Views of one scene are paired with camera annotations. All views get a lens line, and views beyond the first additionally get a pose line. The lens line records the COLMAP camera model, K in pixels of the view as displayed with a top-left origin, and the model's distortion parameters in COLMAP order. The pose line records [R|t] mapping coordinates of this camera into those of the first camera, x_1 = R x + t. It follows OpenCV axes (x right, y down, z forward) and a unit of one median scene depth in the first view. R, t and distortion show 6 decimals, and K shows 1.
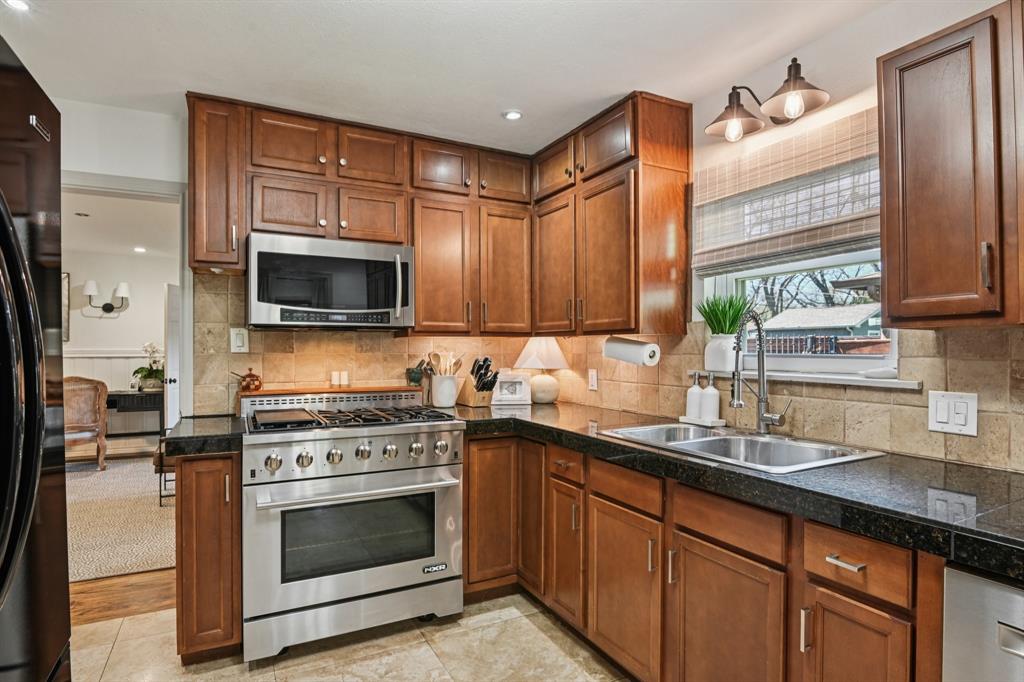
lens RADIAL K [[529.8, 0, 512.9], [0, 529.8, 347.3], [0, 0, 1]] dist [-0.015819, -0.006468]
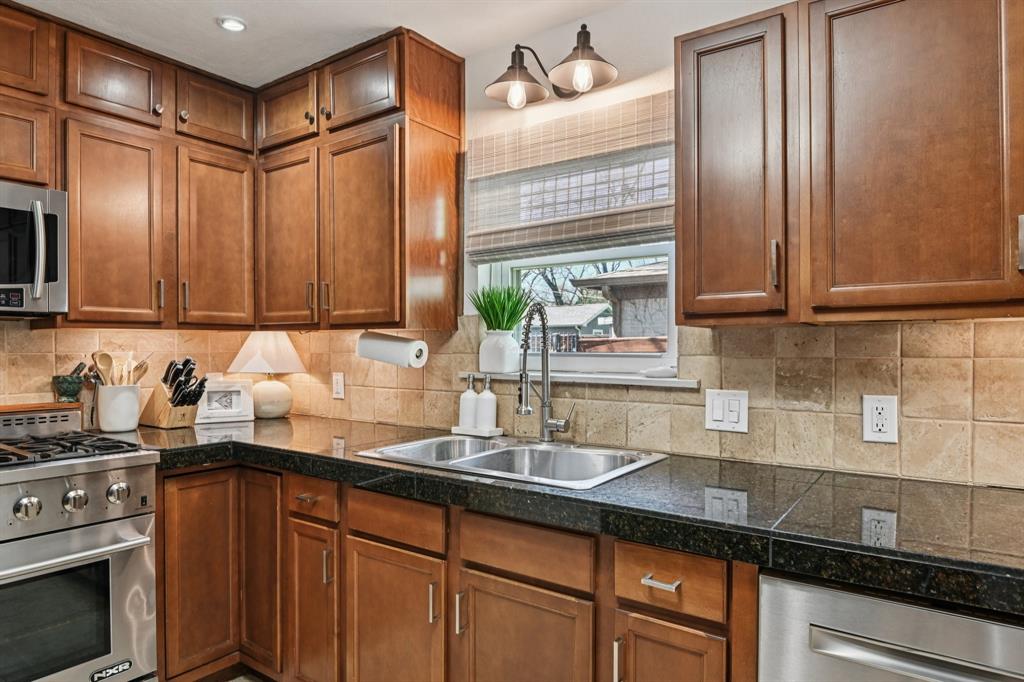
lens RADIAL K [[604.6, 0, 512.9], [0, 604.6, 353.3], [0, 0, 1]] dist [-0.009534, -0.013871]
pose [[0.892749, -0.004147, 0.450535, -0.031009], [-0.001872, 0.999915, 0.012912, 0.000371], [-0.450550, -0.012370, 0.892665, 0.092218]]
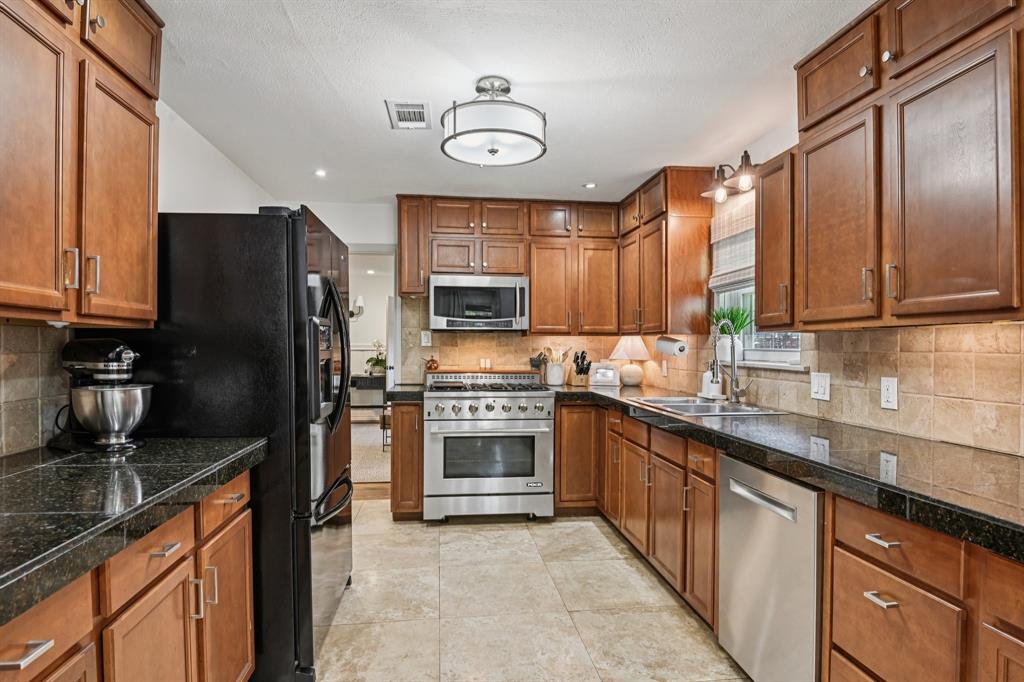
lens RADIAL K [[529.8, 0, 505.7], [0, 529.8, 348.2], [0, 0, 1]] dist [-0.015819, -0.006468]
pose [[0.934525, 0.006262, -0.355841, 0.326626], [-0.003464, 0.999958, 0.008501, 0.001672], [0.355880, -0.006712, 0.934508, -0.490676]]
